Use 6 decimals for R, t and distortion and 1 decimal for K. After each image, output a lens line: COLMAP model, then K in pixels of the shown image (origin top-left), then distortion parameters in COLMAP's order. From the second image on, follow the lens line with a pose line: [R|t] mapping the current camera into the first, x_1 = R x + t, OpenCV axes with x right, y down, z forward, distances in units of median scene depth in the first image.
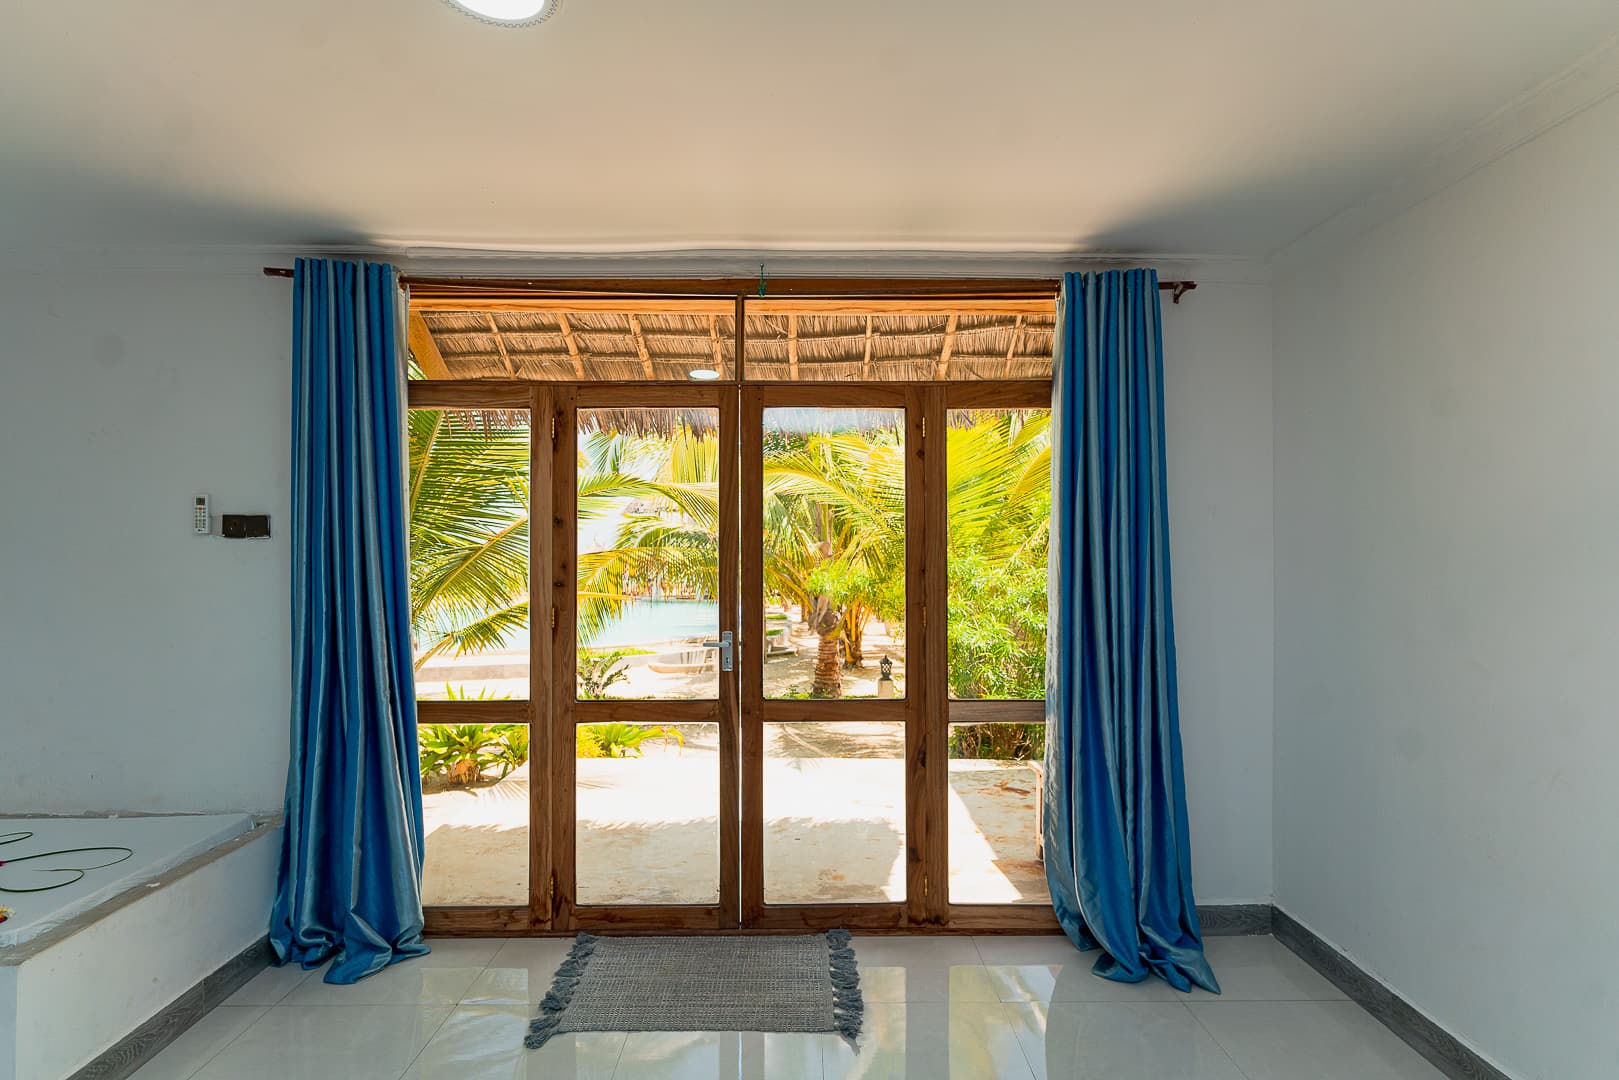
lens RADIAL K [[776.8, 0, 816.5], [0, 776.8, 545.5], [0, 0, 1]] dist [0.002592, 0.000115]
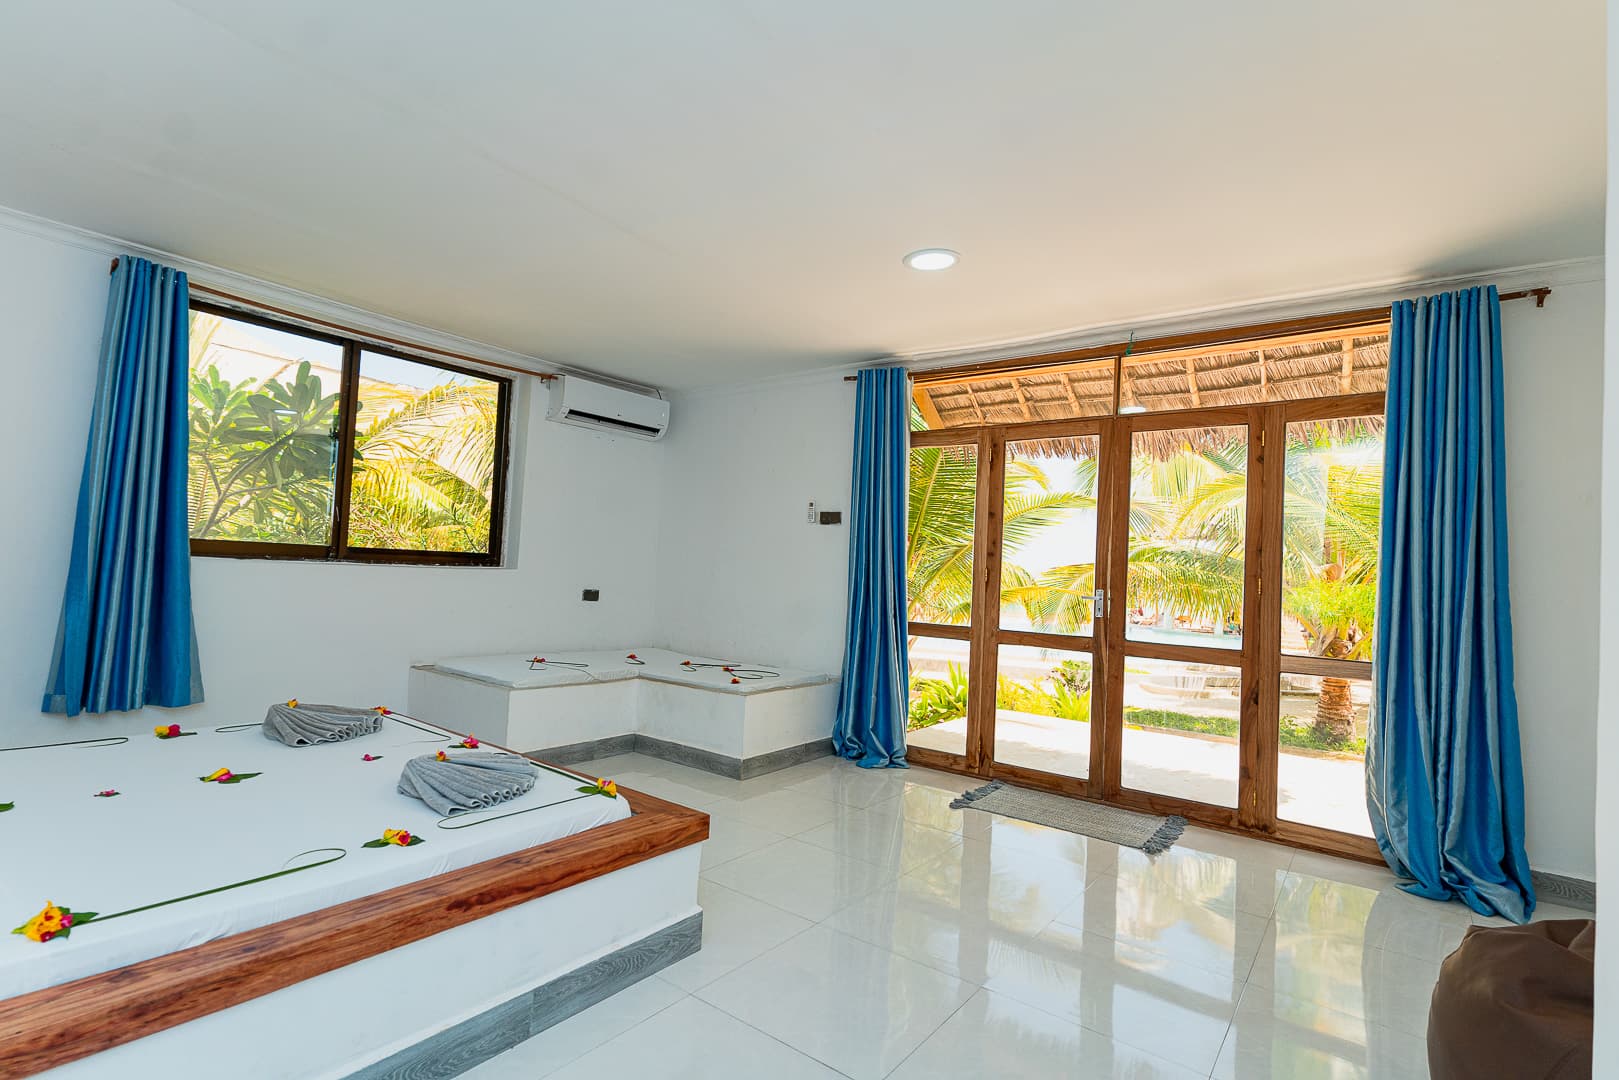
lens RADIAL K [[776.8, 0, 795.0], [0, 776.8, 538.0], [0, 0, 1]] dist [0.002592, 0.000115]
pose [[0.782877, 0.011275, -0.622075, 0.336177], [-0.041165, 0.998584, -0.033707, 0.087454], [0.620814, 0.051996, 0.782232, -0.475273]]
